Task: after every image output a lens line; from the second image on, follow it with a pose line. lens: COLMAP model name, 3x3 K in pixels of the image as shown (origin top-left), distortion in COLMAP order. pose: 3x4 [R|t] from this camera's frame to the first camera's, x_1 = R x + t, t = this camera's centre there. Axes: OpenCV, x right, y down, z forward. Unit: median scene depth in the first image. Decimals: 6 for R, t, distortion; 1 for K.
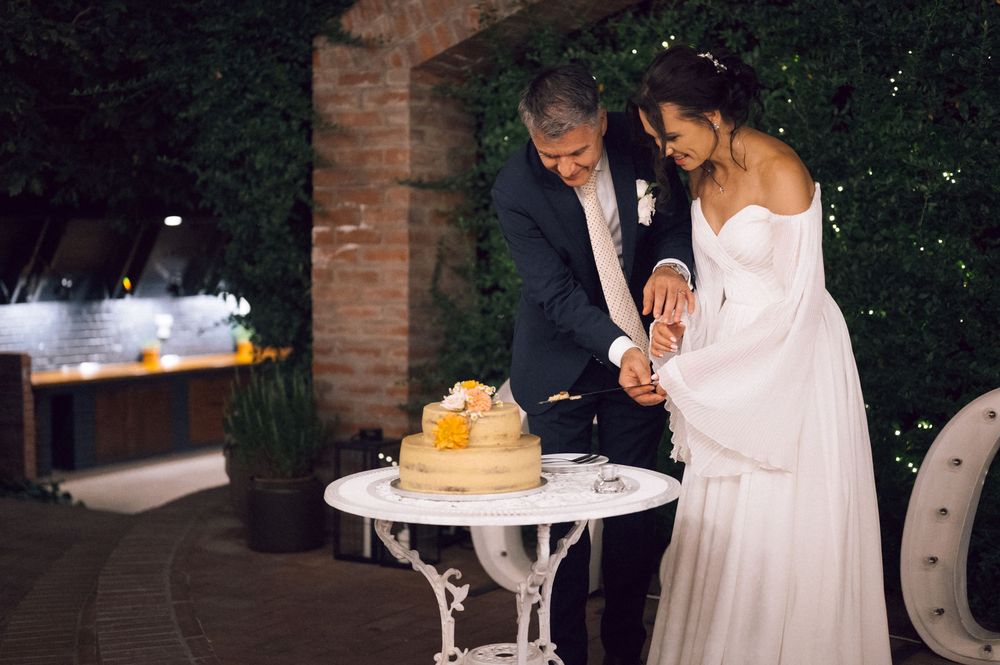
lens RADIAL K [[1469.6, 0, 500.0], [0, 1469.6, 332.5], [0, 0, 1]] dist [-0.024050, -0.176374]
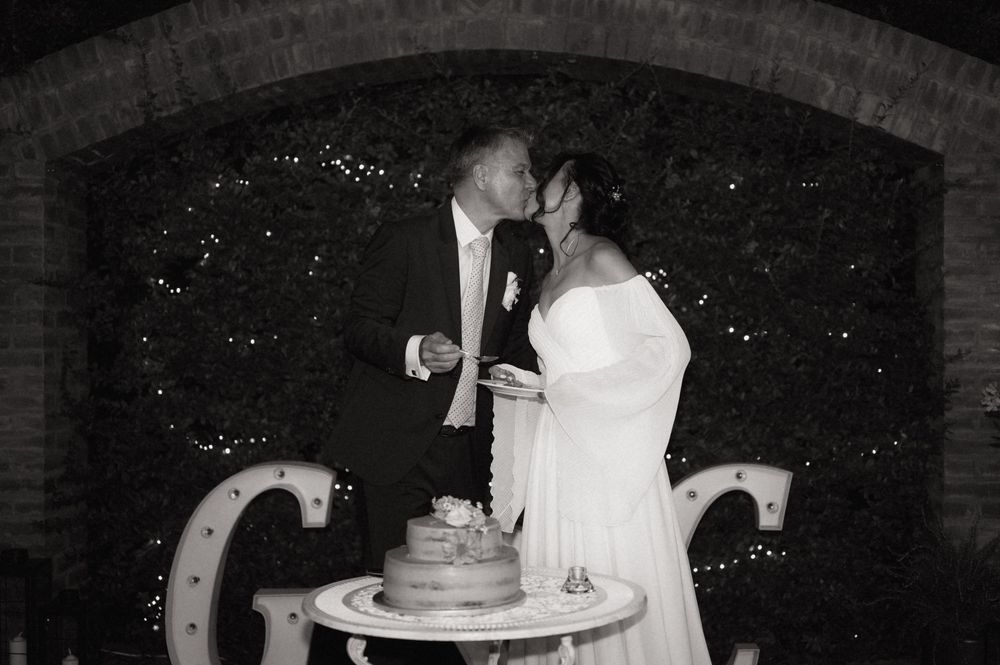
lens RADIAL K [[1469.6, 0, 500.0], [0, 1469.6, 332.5], [0, 0, 1]] dist [-0.024050, -0.176374]
pose [[0.859579, -0.006182, 0.510965, -0.289518], [0.033100, 0.998500, -0.043603, -0.020107], [-0.509929, 0.054393, 0.858495, 0.052703]]
